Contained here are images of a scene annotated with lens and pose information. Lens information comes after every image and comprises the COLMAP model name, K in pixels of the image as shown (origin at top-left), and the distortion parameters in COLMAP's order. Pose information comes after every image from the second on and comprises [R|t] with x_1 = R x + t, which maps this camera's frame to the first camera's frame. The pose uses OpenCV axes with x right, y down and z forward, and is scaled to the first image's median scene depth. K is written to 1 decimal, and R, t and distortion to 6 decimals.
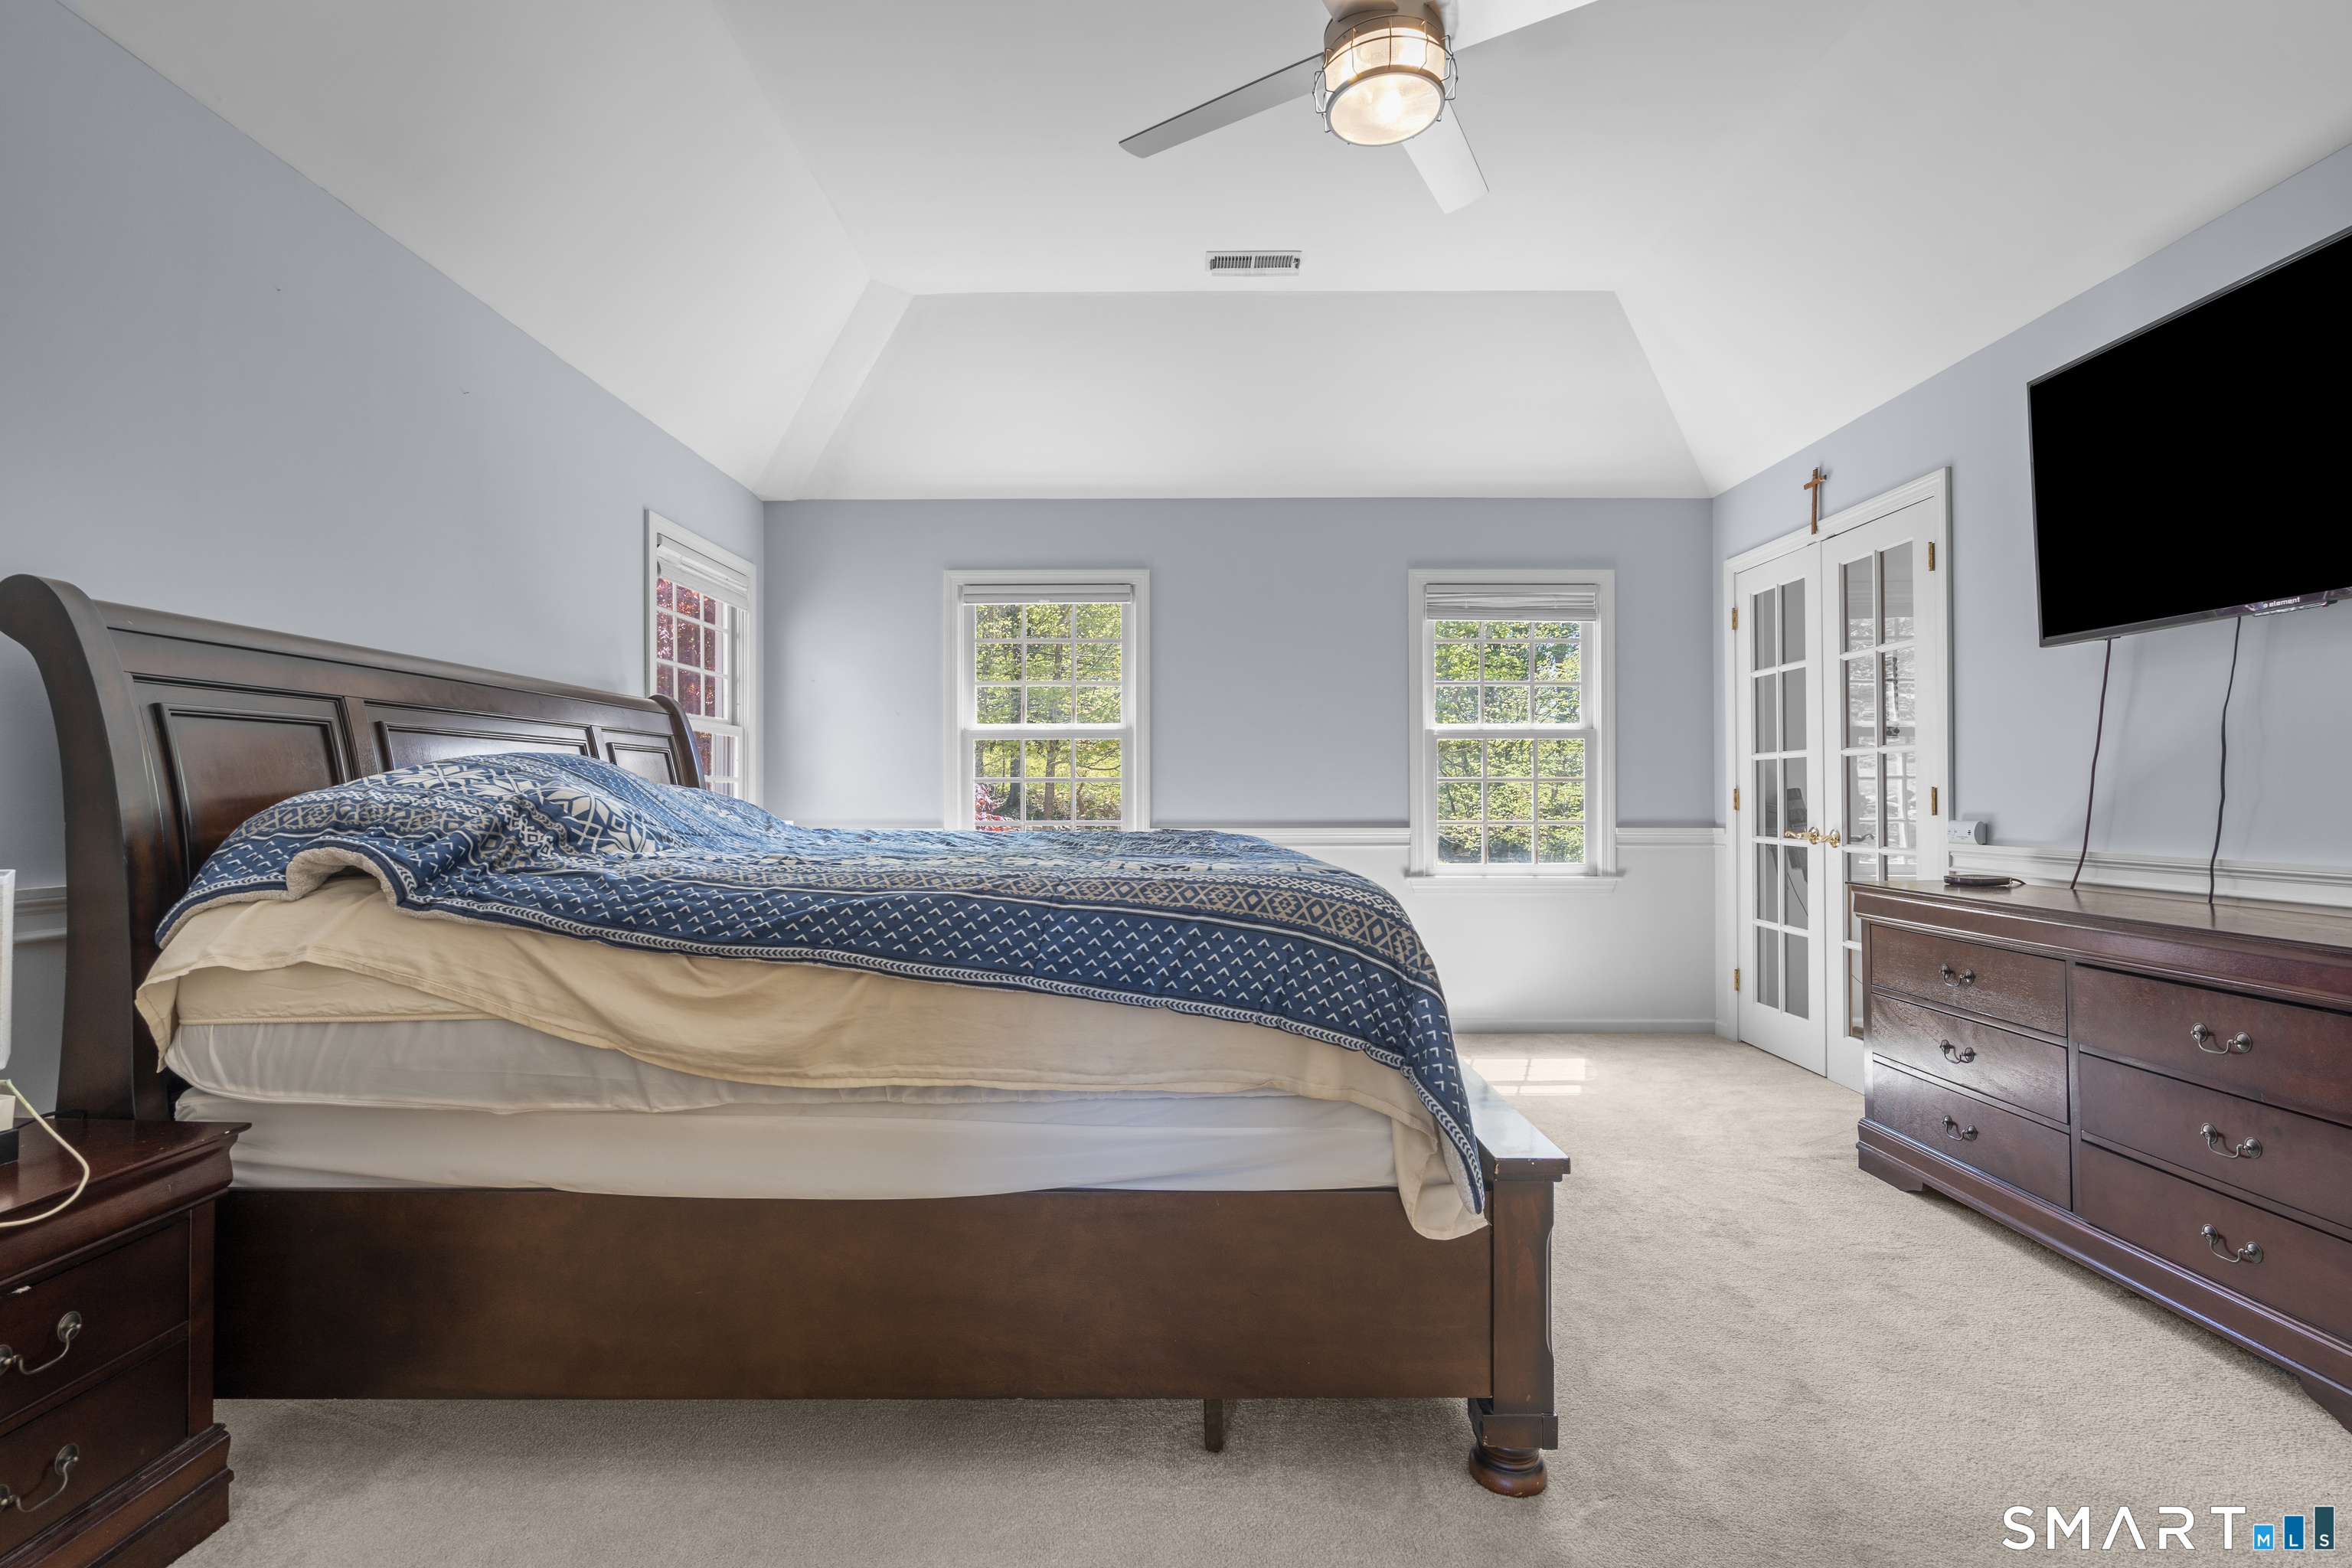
lens RADIAL K [[1054.4, 0, 1174.8], [0, 1054.4, 784.9], [0, 0, 1]] dist [-0.008031, 0.002740]
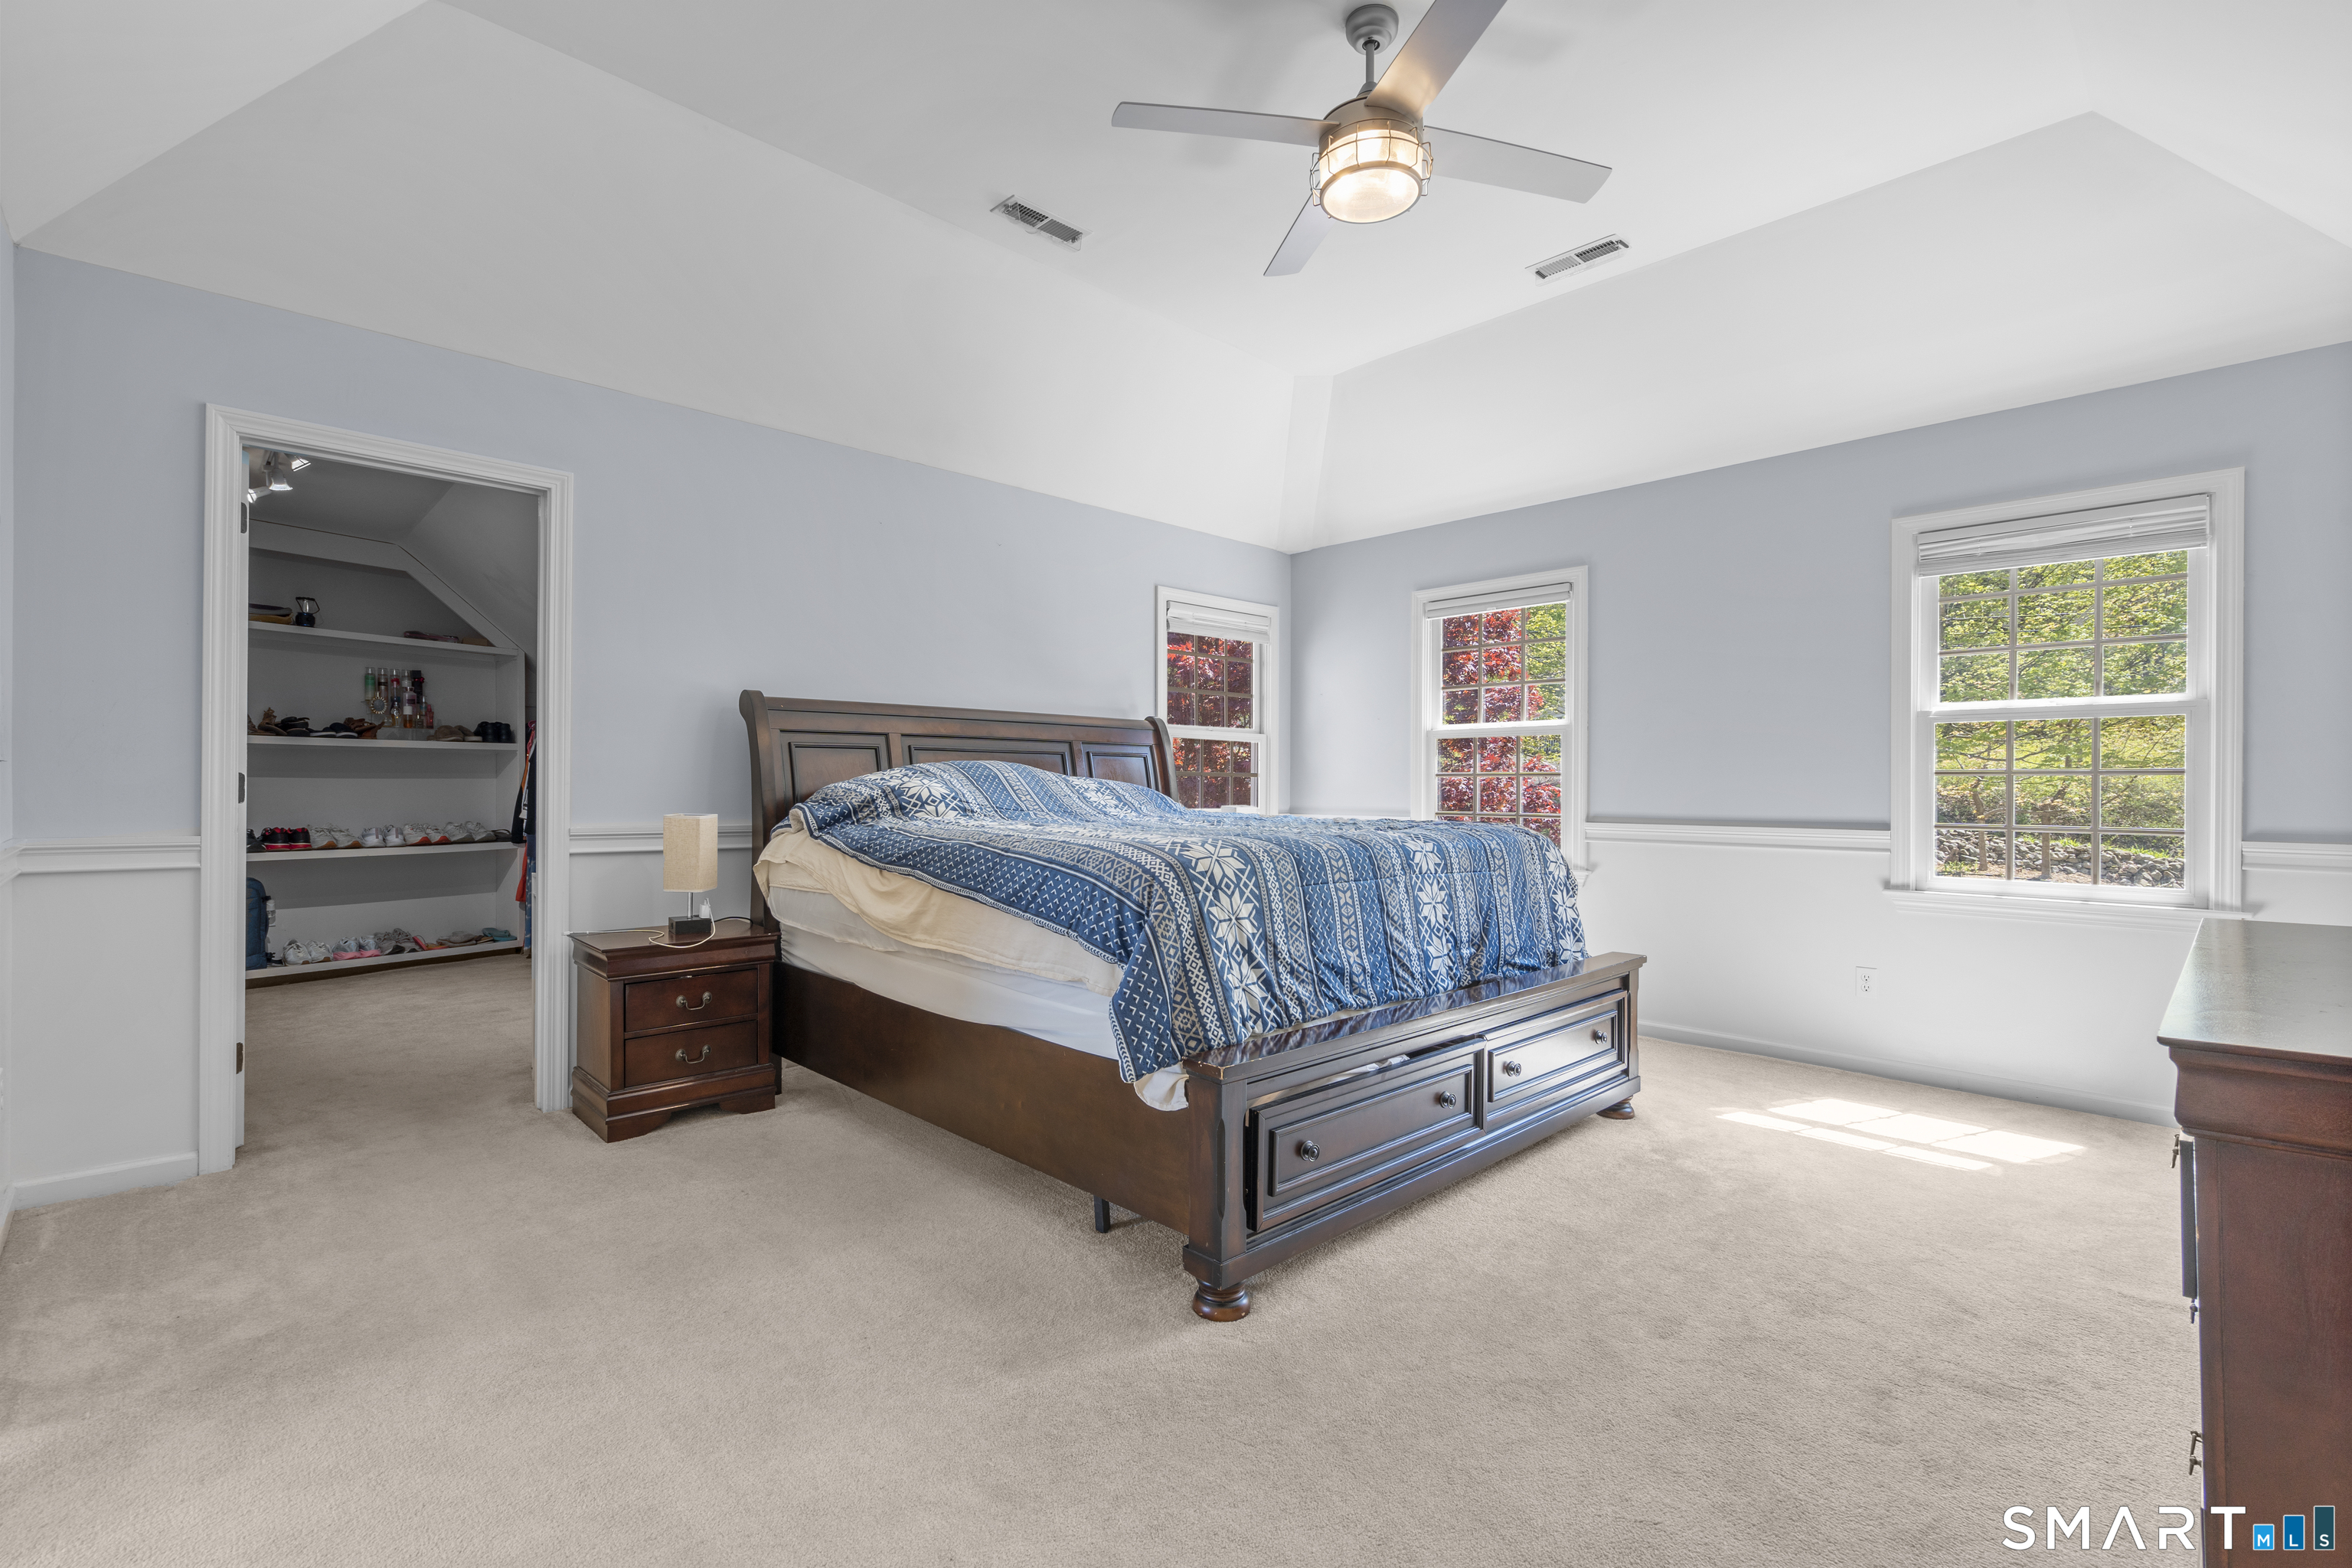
lens RADIAL K [[1054.4, 0, 1175.9], [0, 1054.4, 786.0], [0, 0, 1]] dist [-0.008031, 0.002740]
pose [[0.695028, 0.004267, -0.718970, 1.023075], [0.000189, 0.999981, 0.006117, 0.000330], [0.718983, -0.004387, 0.695014, 0.047065]]
